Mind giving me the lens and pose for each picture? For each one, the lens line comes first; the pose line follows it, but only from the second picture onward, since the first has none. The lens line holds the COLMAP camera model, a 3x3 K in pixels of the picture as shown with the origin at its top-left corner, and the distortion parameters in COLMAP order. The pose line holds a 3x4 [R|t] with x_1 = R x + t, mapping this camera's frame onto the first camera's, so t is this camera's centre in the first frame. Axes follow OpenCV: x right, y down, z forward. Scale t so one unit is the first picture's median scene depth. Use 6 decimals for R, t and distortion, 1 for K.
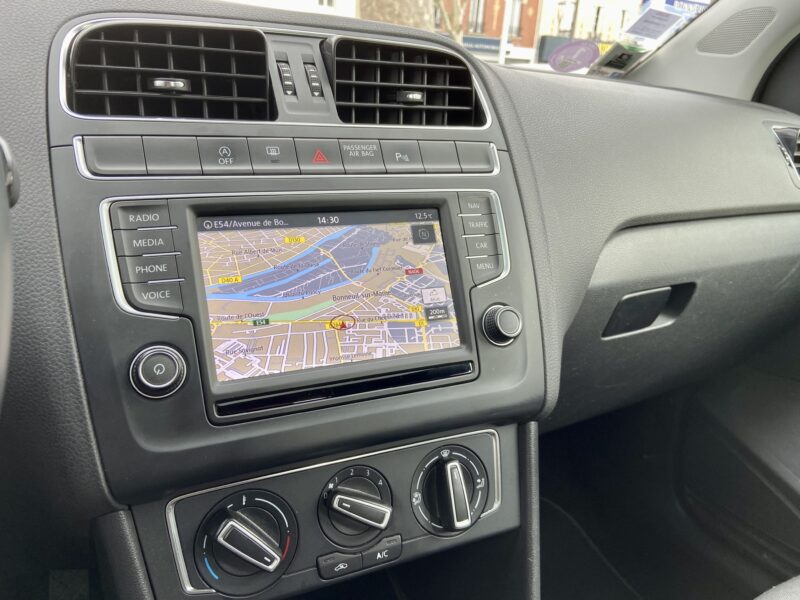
lens RADIAL K [[604.9, 0, 401.8], [0, 604.9, 297.1], [0, 0, 1]] dist [0.141531, -0.172121]
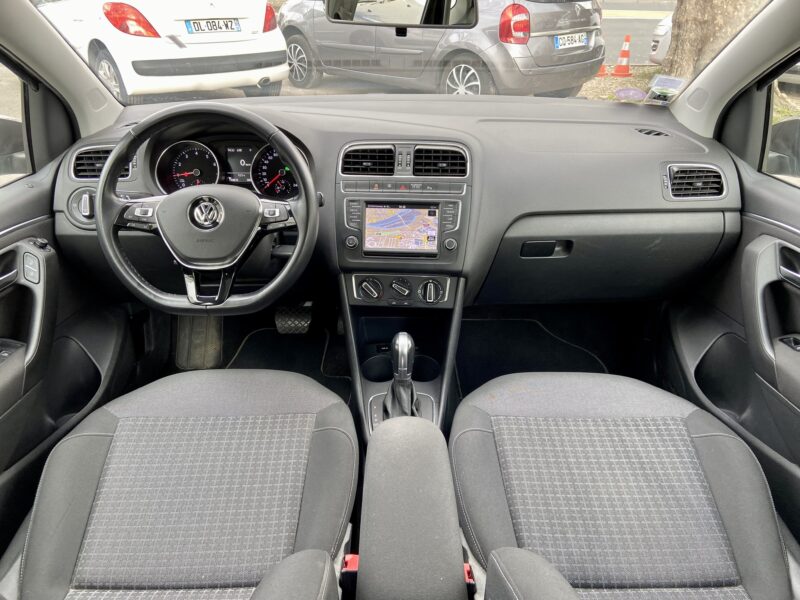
lens RADIAL K [[604.9, 0, 401.8], [0, 604.9, 297.1], [0, 0, 1]] dist [0.141531, -0.172121]
pose [[0.874873, 0.189338, -0.445812, 1.516933], [-0.109450, 0.973903, 0.198833, -0.314349], [0.471824, -0.125159, 0.872764, -2.079343]]
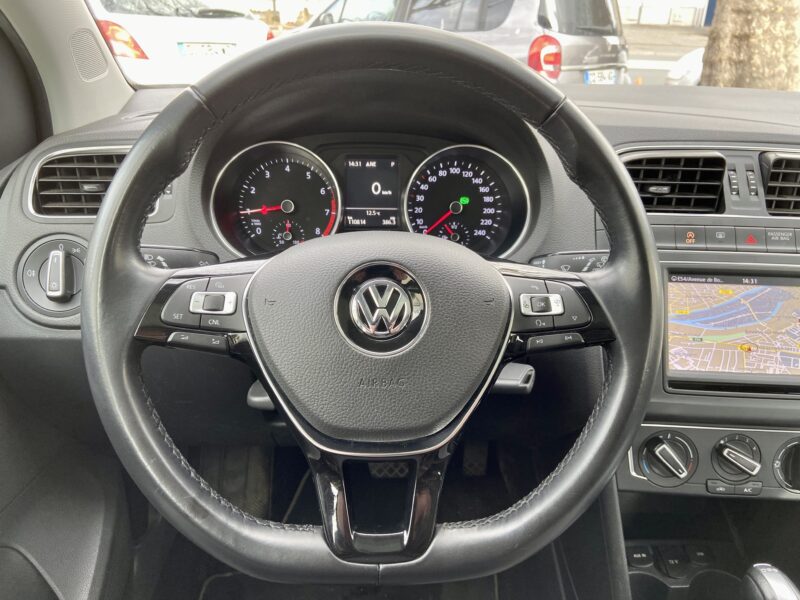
lens RADIAL K [[604.9, 0, 401.8], [0, 604.9, 297.1], [0, 0, 1]] dist [0.141531, -0.172121]
pose [[0.894508, 0.166047, -0.415072, -0.254238], [-0.124459, 0.984253, 0.125526, -0.177166], [0.429379, -0.060624, 0.901088, -0.846621]]
